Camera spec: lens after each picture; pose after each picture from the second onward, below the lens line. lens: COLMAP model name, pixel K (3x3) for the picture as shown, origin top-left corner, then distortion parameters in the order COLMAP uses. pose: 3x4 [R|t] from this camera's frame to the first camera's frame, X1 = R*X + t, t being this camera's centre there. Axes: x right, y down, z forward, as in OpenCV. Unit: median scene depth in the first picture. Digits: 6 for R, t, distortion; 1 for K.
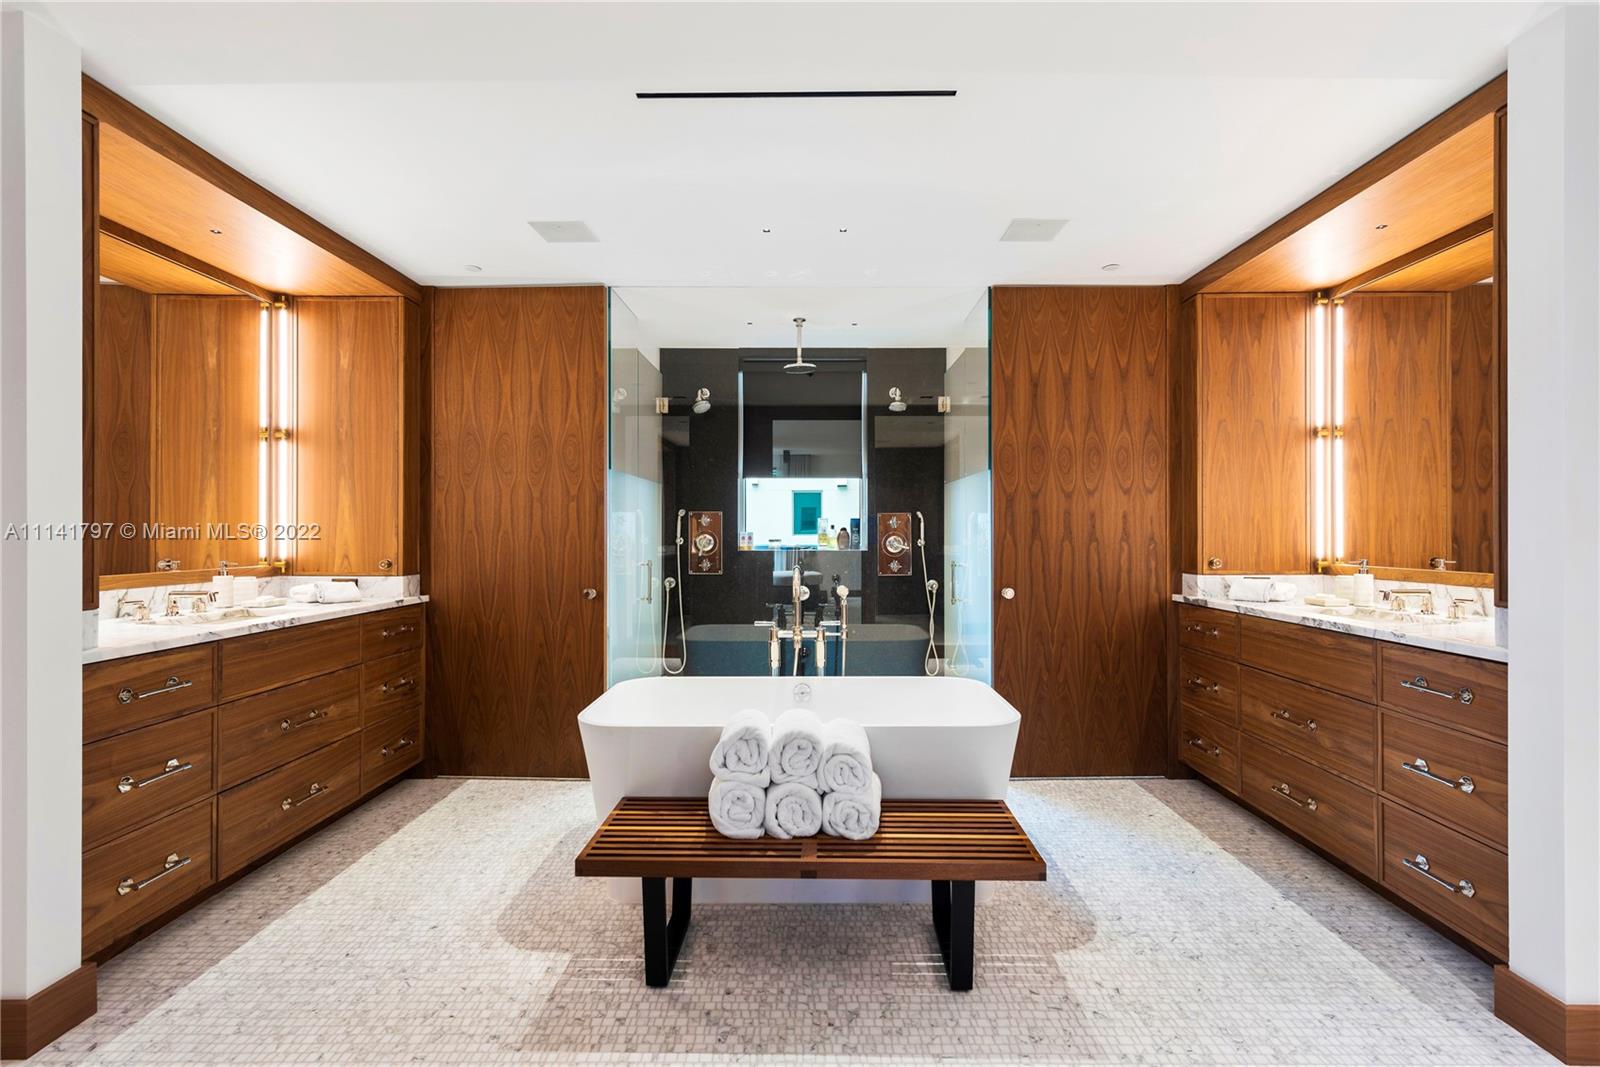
lens RADIAL K [[773.0, 0, 799.9], [0, 773.0, 524.8], [0, 0, 1]] dist [0.010309, -0.000140]
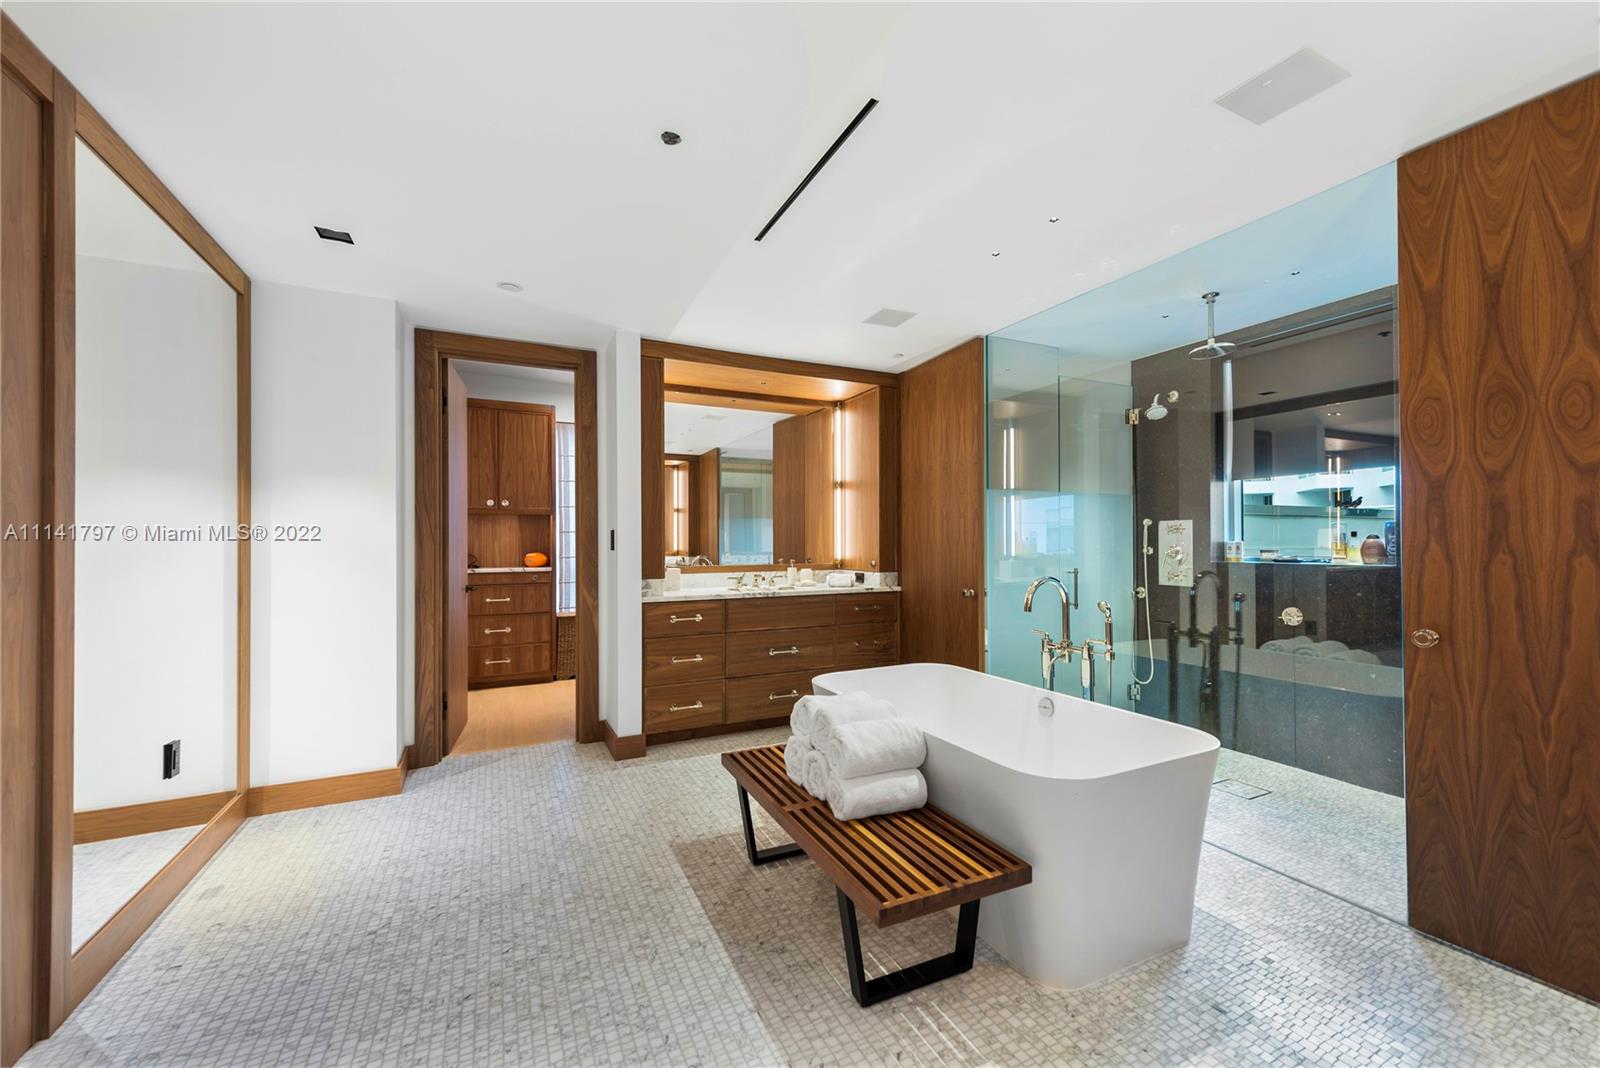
lens RADIAL K [[632.8, 0, 800.0], [0, 632.8, 534.0], [0, 0, 1]] dist [0.025391, -0.006649]
pose [[0.439490, -0.016323, -0.898099, 0.510261], [0.013197, 0.999844, -0.011714, 0.004005], [0.898150, -0.006703, 0.439637, 0.317430]]
